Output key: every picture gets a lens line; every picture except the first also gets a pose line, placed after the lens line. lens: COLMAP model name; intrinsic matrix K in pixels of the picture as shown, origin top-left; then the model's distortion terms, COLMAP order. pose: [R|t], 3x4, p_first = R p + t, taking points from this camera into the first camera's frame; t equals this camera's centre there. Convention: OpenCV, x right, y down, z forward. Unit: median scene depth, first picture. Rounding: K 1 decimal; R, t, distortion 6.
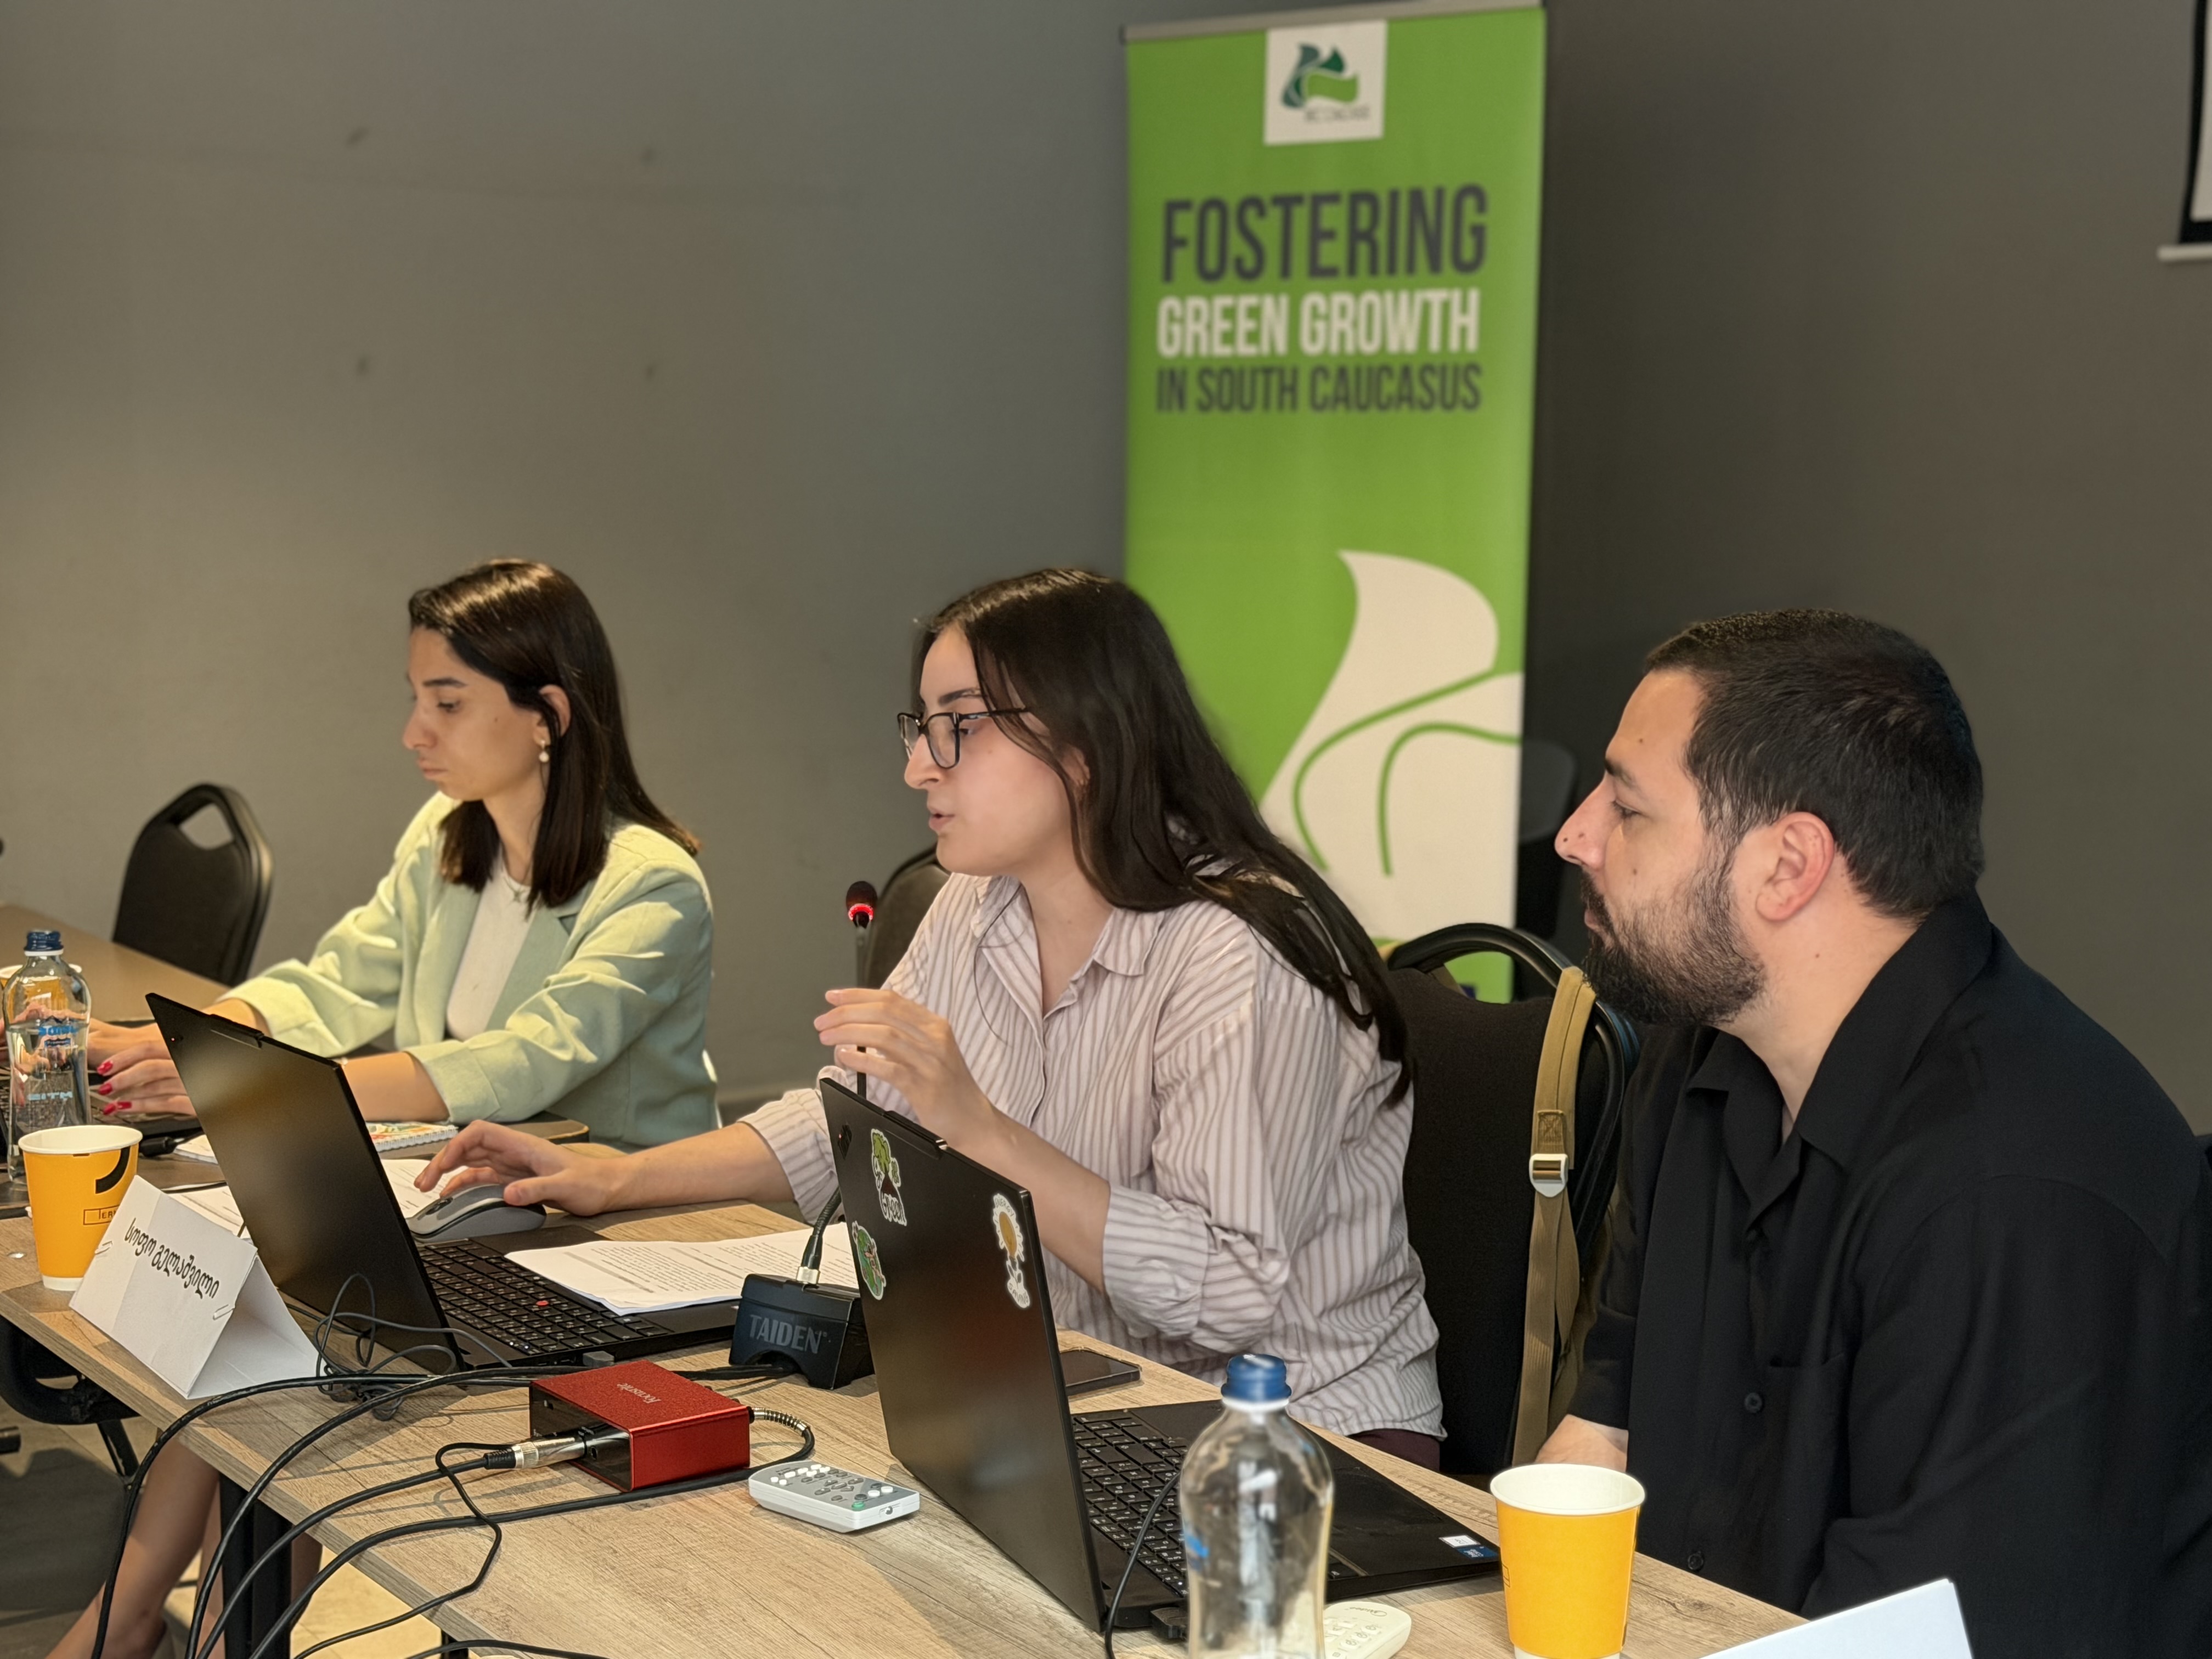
lens RADIAL K [[3411.3, 0, 1105.5], [0, 3411.3, 830.4], [0, 0, 1]] dist [0.175417, 0.000000]
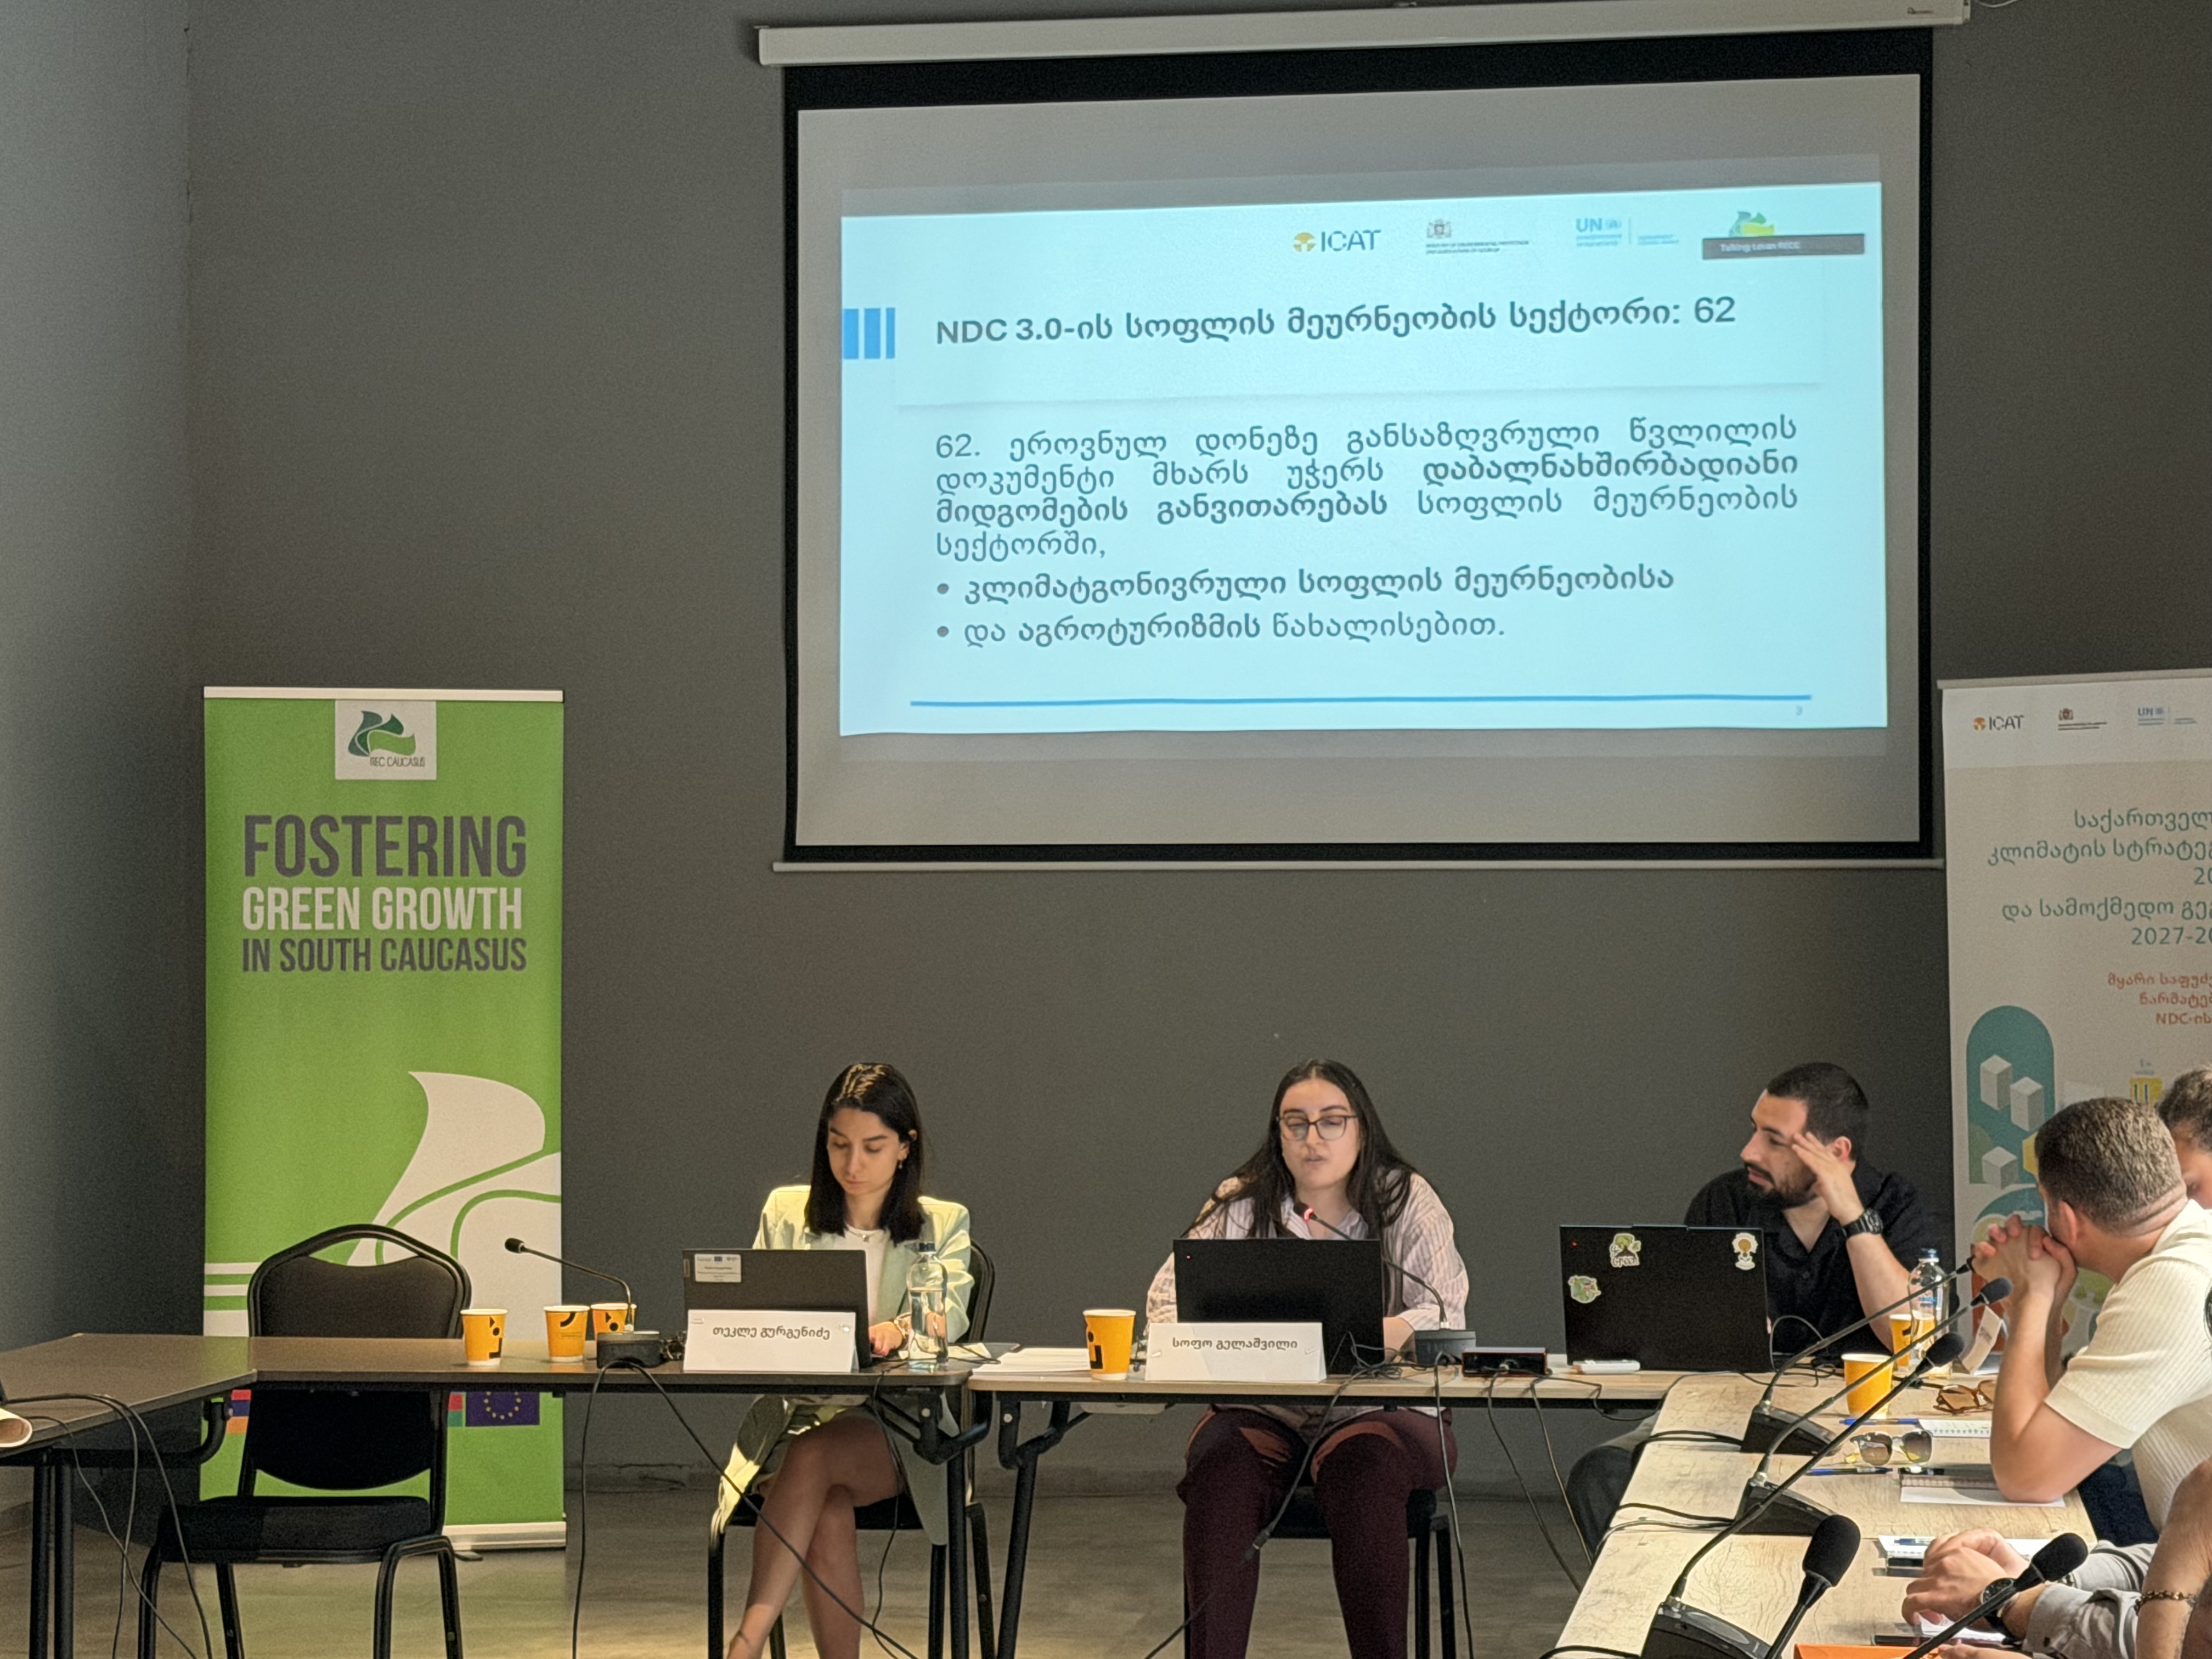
lens RADIAL K [[4540.5, 0, 1107.5], [0, 4540.5, 837.4], [0, 0, 1]] dist [0.105069, 0.000000]
pose [[0.686954, 0.015185, 0.726542, -1.075071], [0.087262, 0.990824, -0.103216, 0.038696], [-0.721443, 0.134304, 0.679325, -0.461442]]
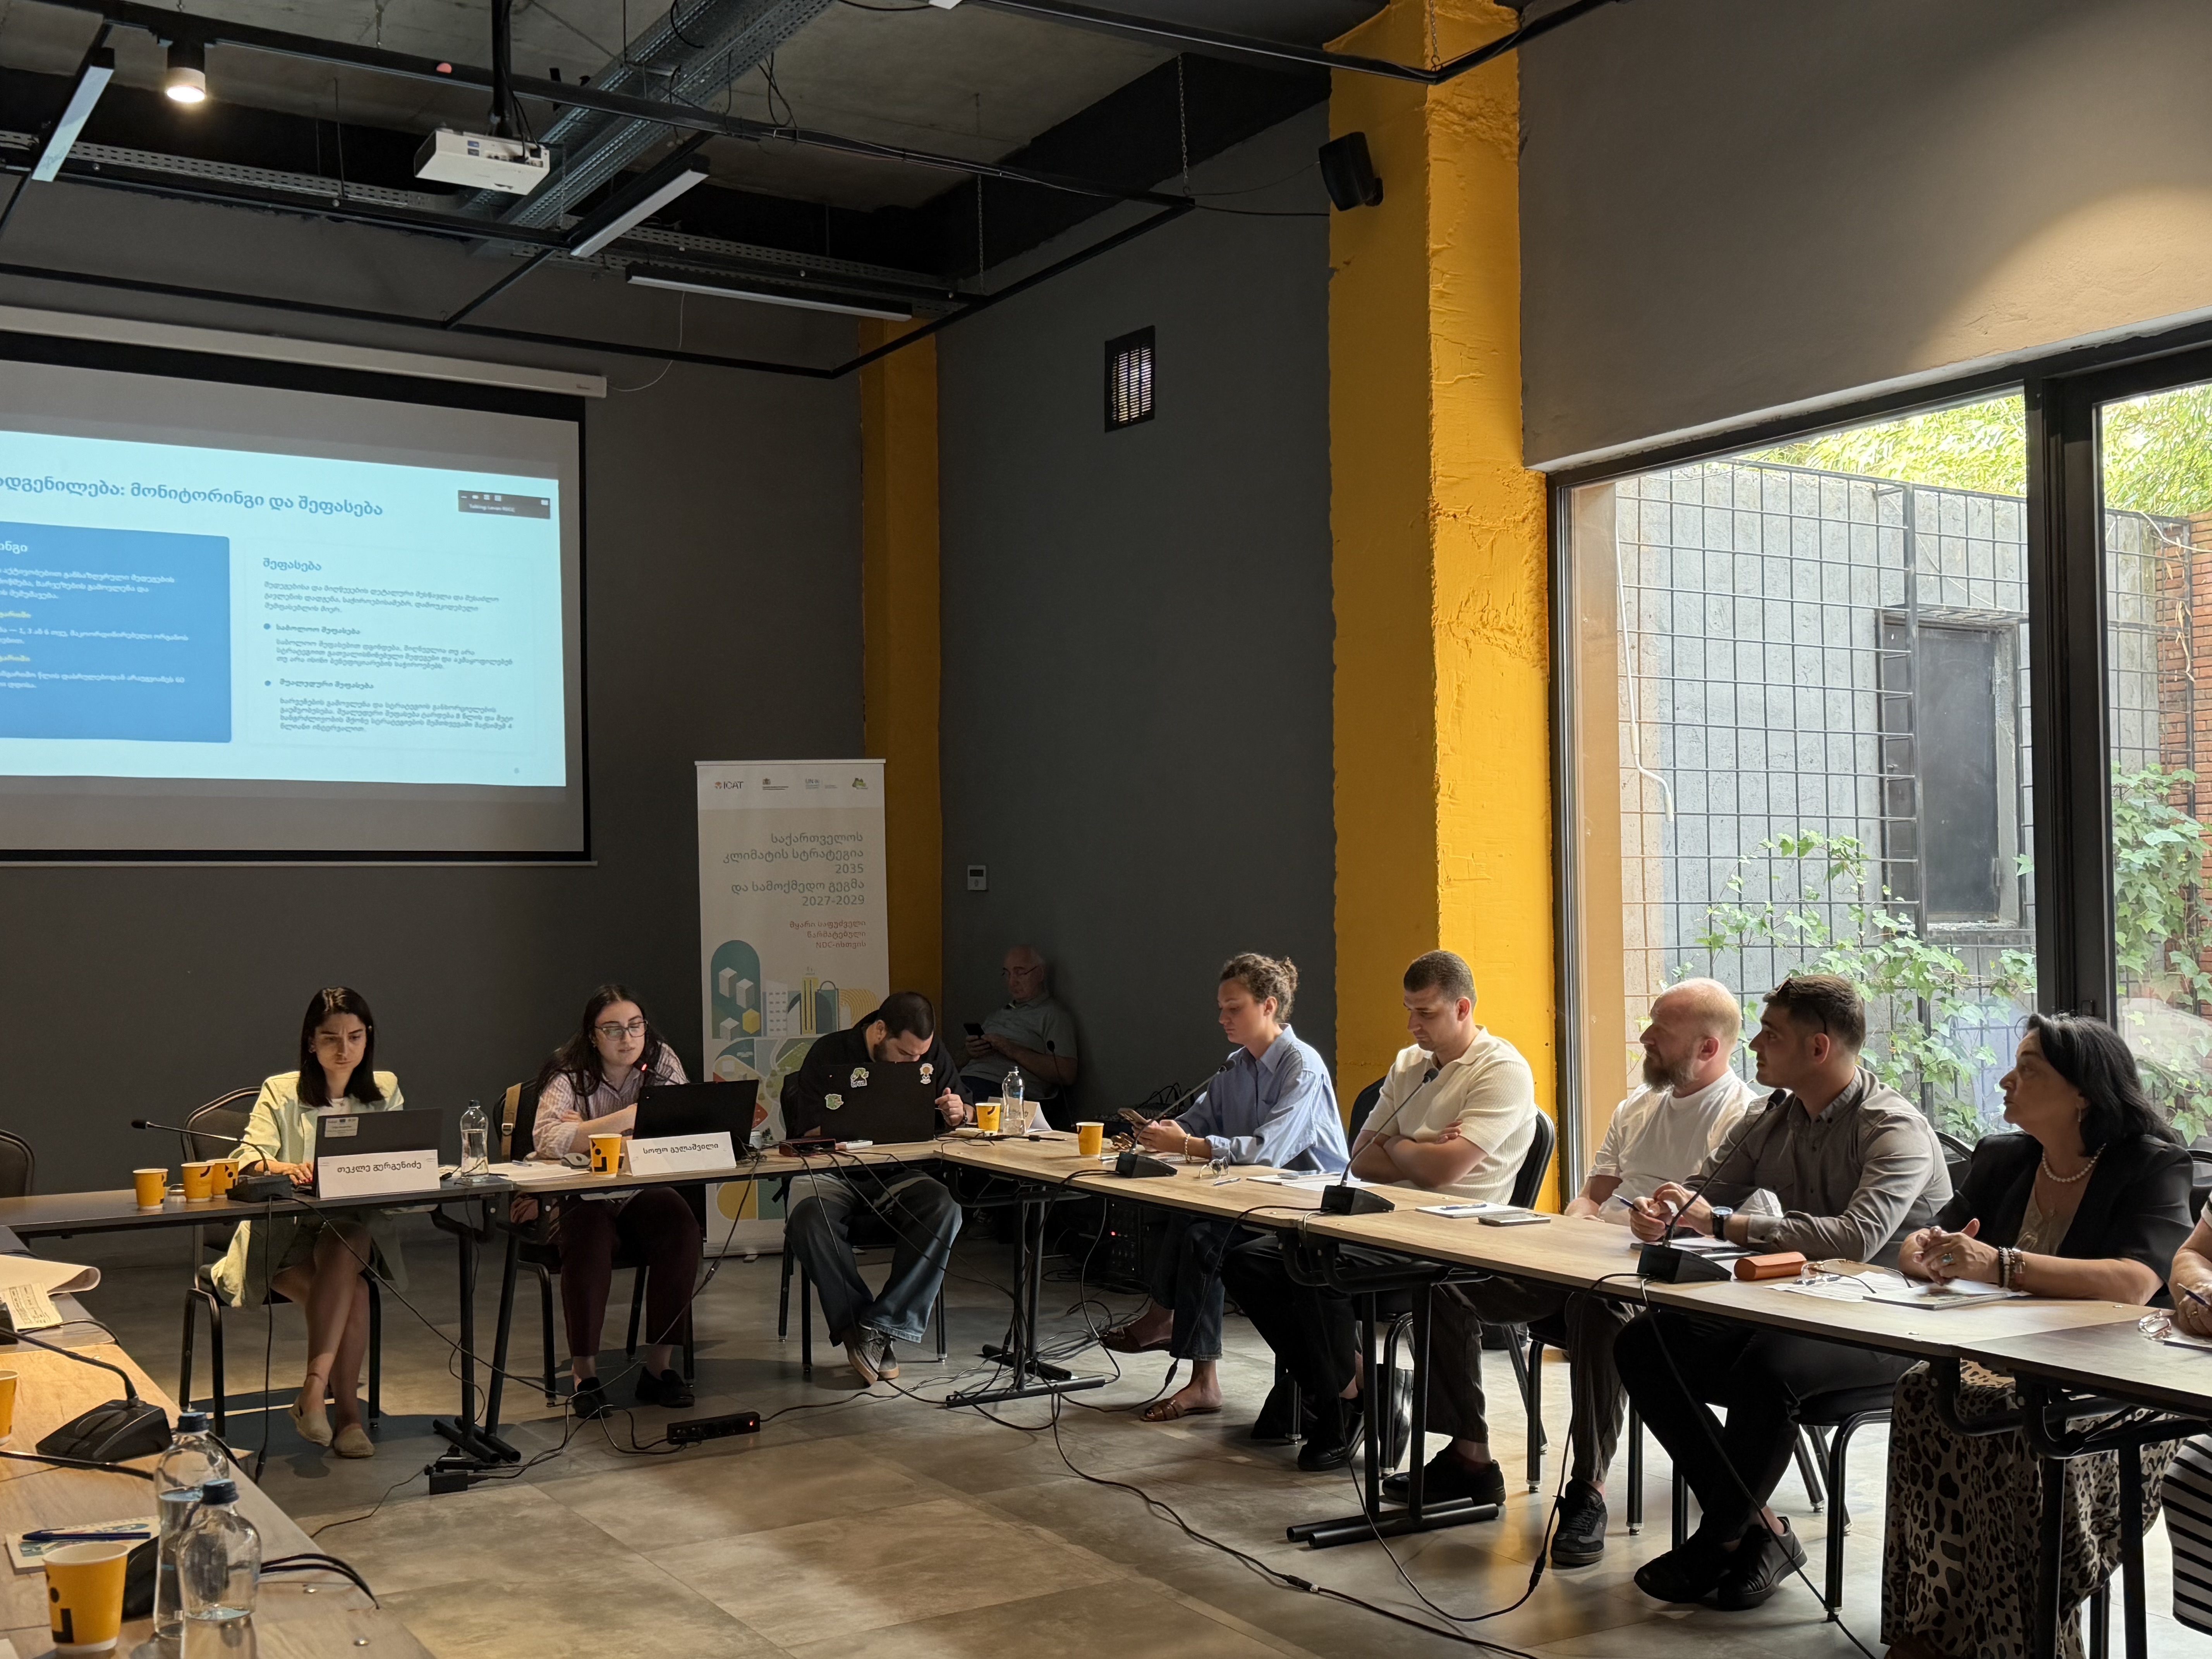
lens RADIAL K [[2357.7, 0, 1104.8], [0, 2357.7, 821.1], [0, 0, 1]] dist [0.113355, 0.000000]
pose [[0.044940, 0.033962, 0.998412, -1.210544], [0.130649, 0.990638, -0.039578, -0.030882], [-0.990410, 0.132220, 0.040082, 0.151283]]
